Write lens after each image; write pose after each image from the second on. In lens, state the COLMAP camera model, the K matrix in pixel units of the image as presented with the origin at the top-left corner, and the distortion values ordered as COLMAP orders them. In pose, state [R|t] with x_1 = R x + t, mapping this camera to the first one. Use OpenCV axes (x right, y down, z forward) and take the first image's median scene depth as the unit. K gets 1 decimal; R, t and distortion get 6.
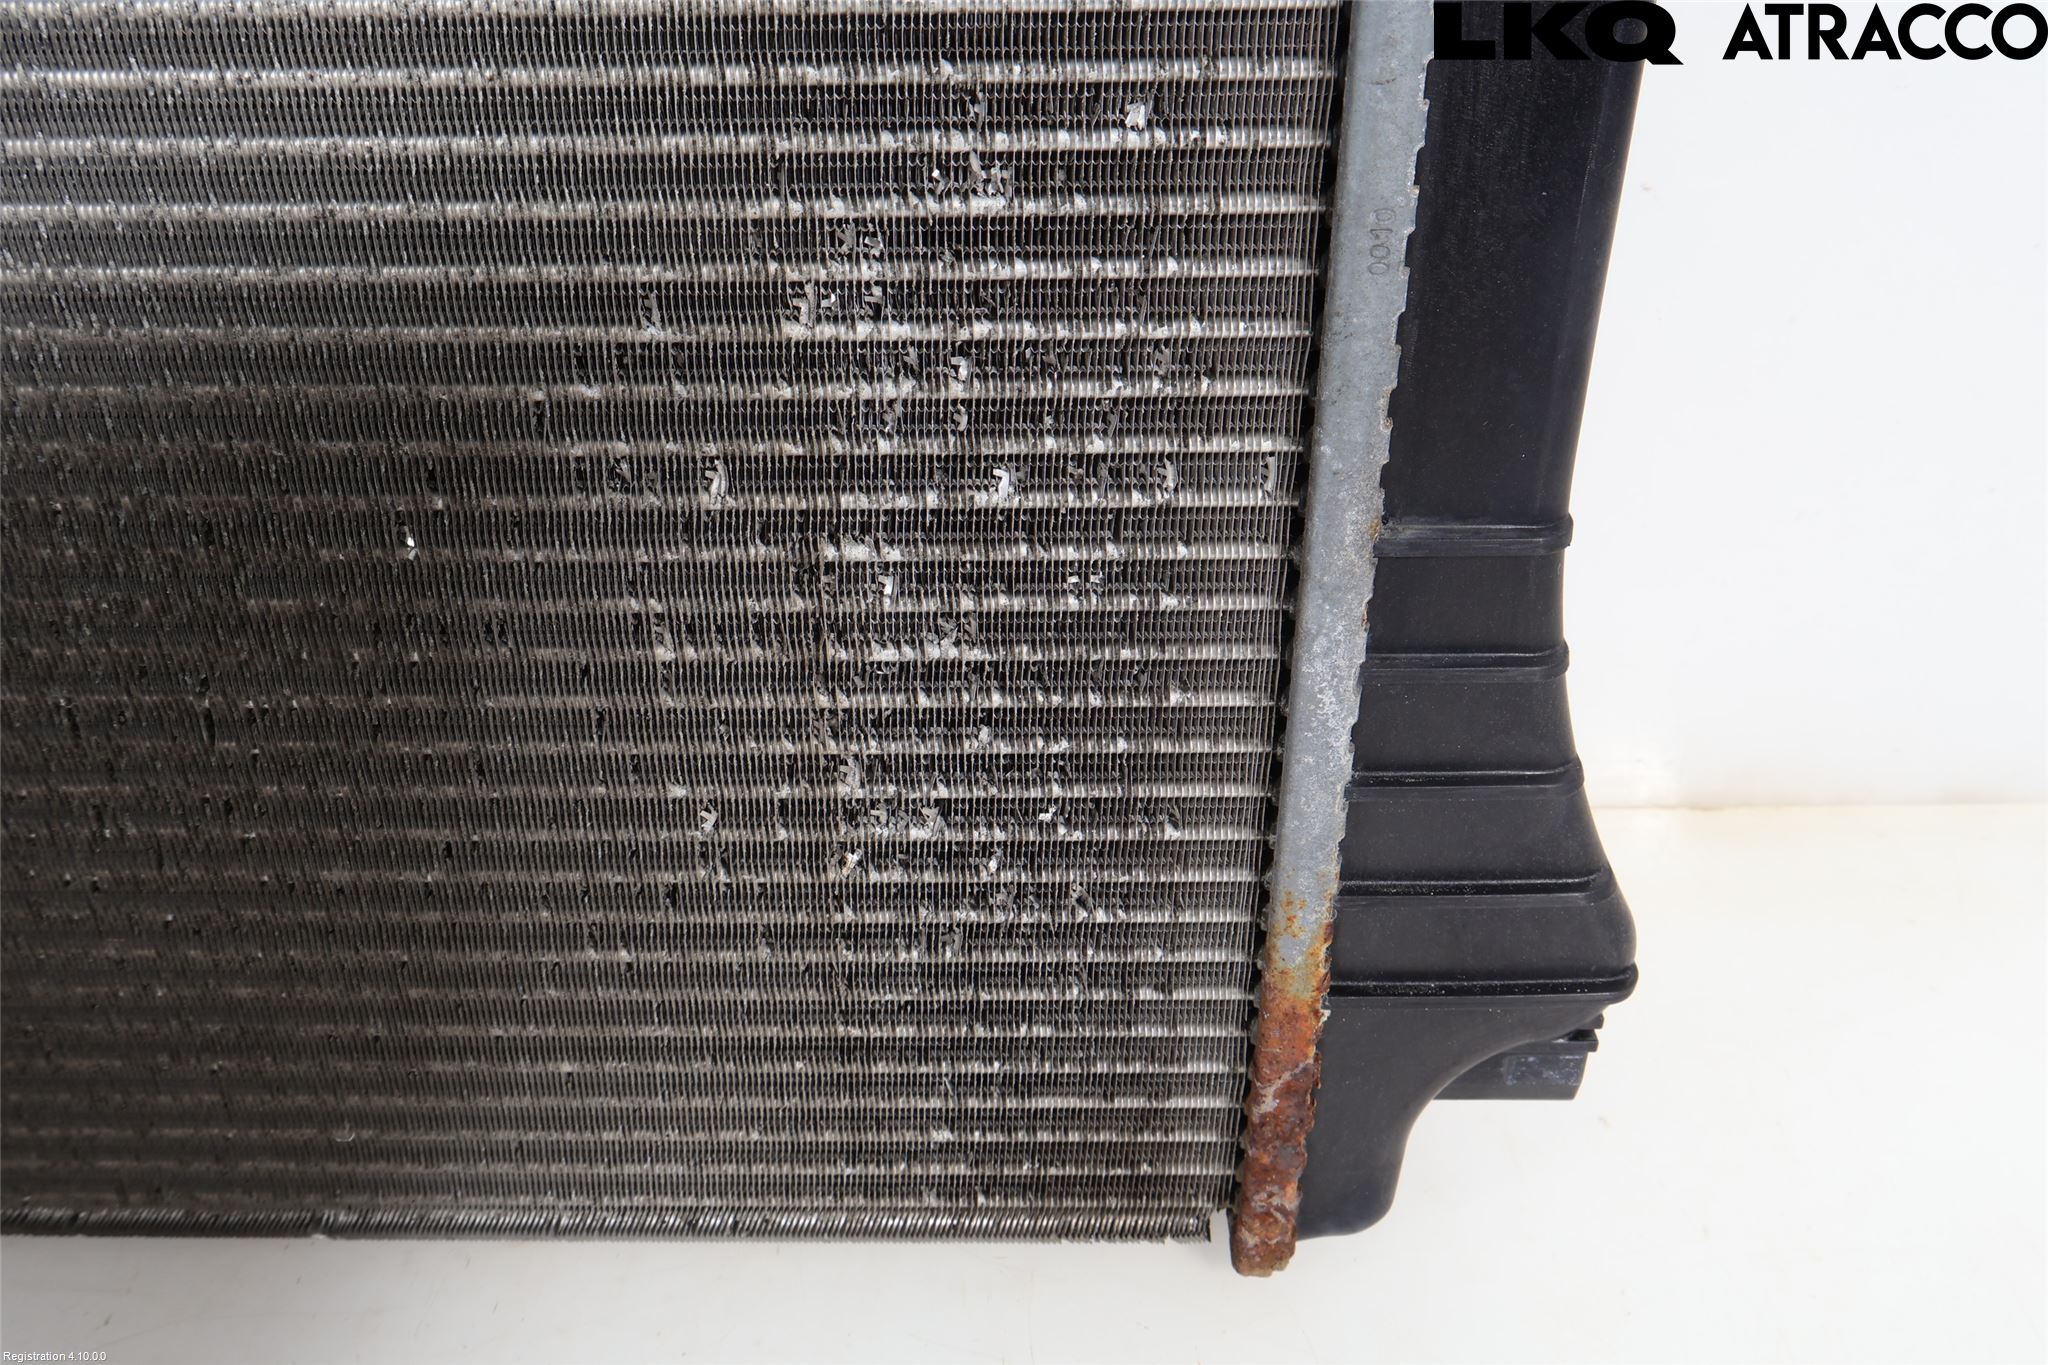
lens RADIAL K [[1745.7, 0, 1019.4], [0, 1745.7, 680.8], [0, 0, 1]] dist [0.002349, -0.022152]
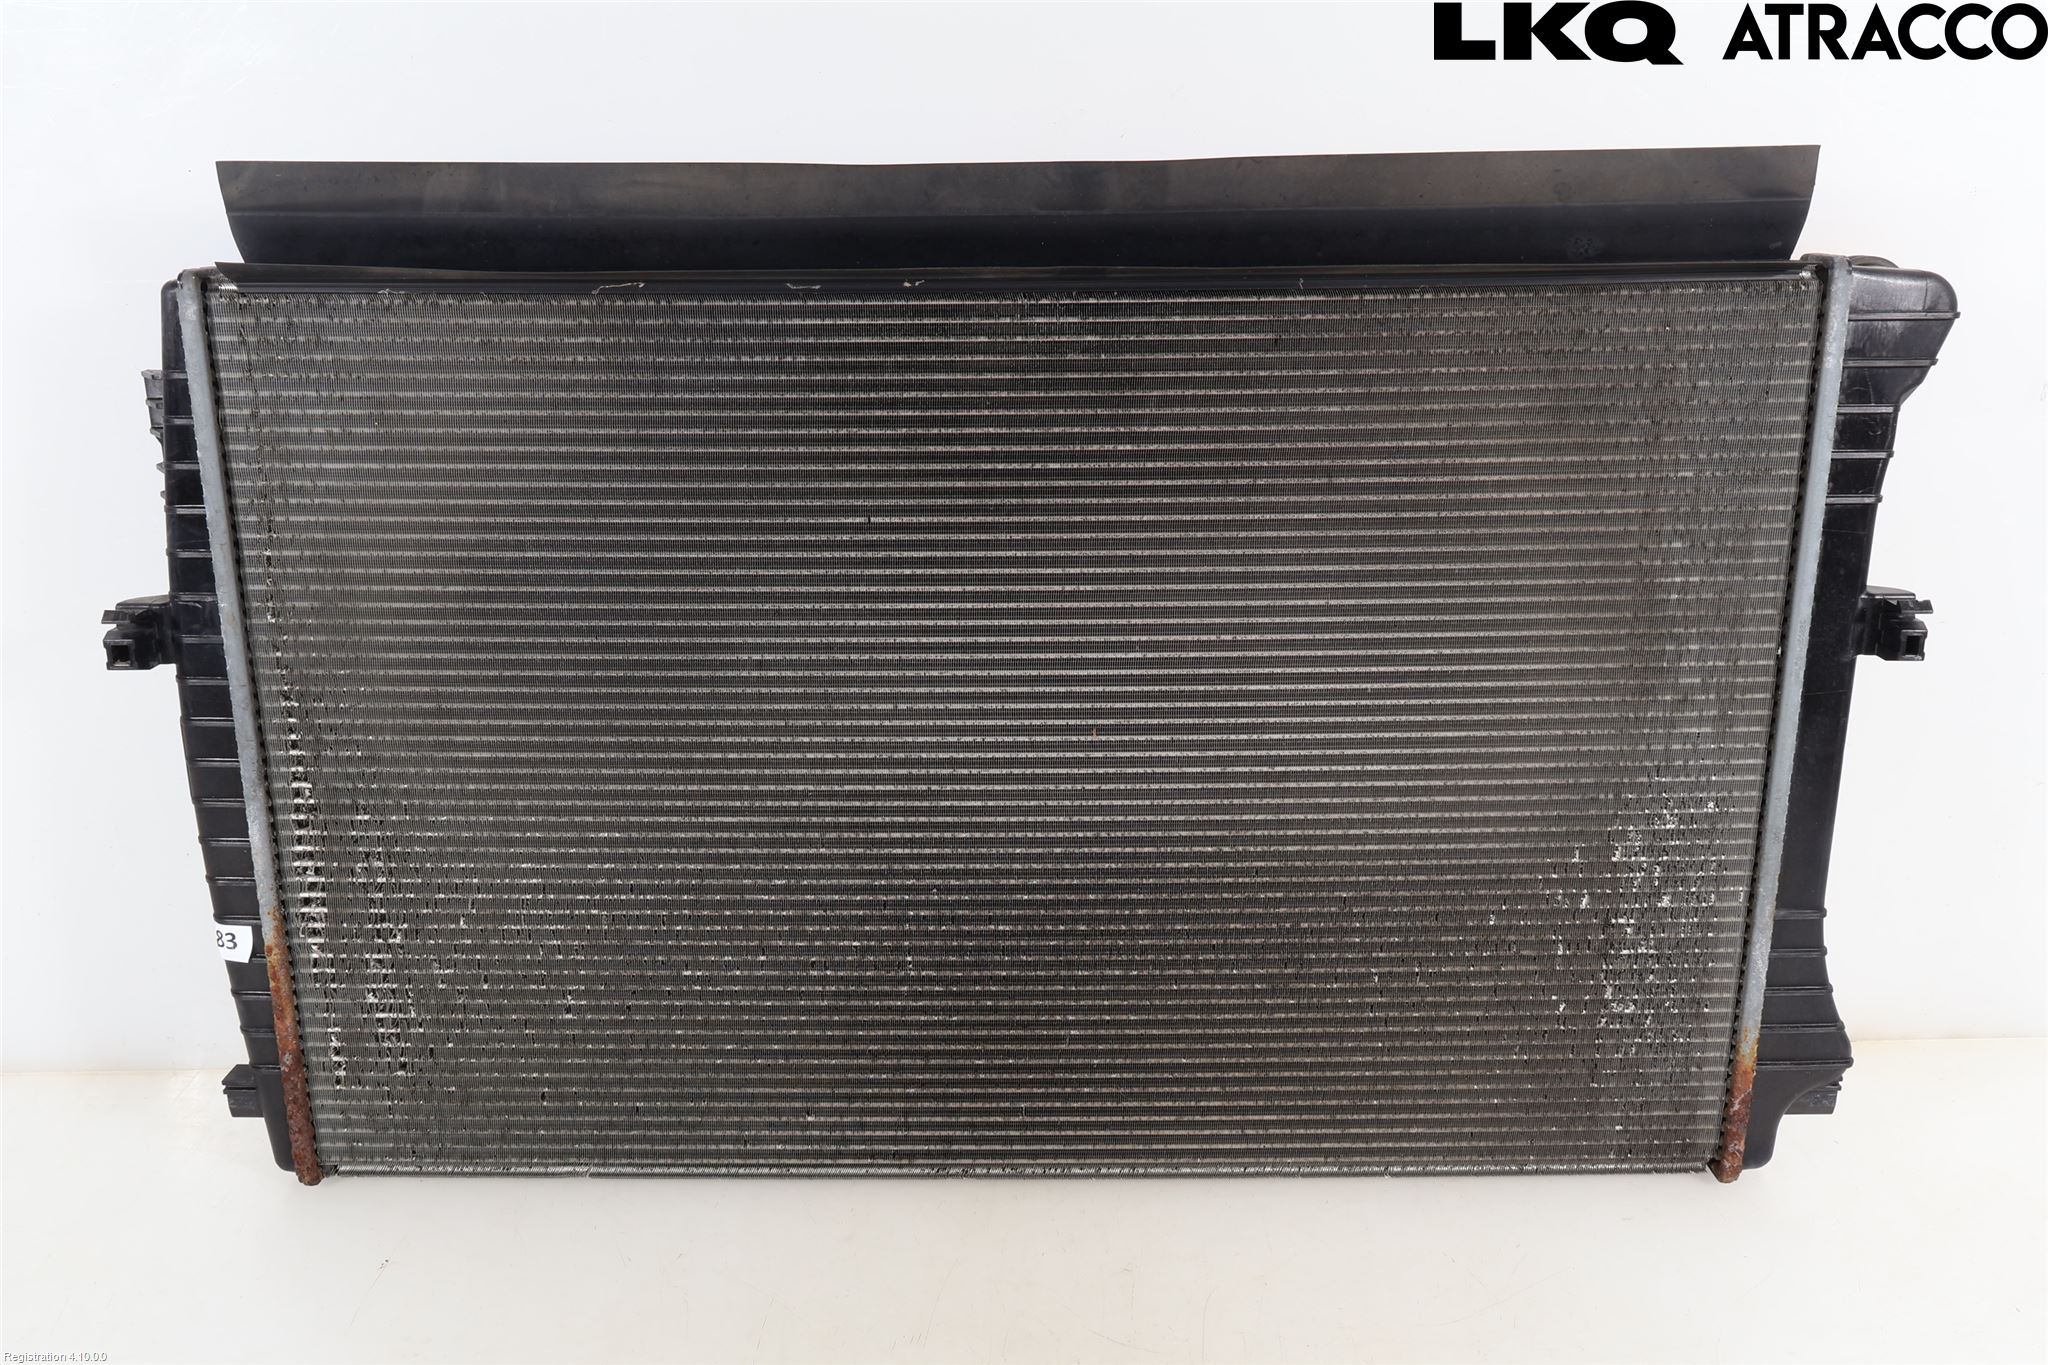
lens RADIAL K [[1745.7, 0, 1031.7], [0, 1745.7, 686.6], [0, 0, 1]] dist [0.002349, -0.022152]
pose [[0.999890, -0.005985, 0.013566, -1.217913], [0.009238, 0.967109, -0.254195, 0.323017], [-0.011599, 0.254293, 0.967058, -2.288113]]
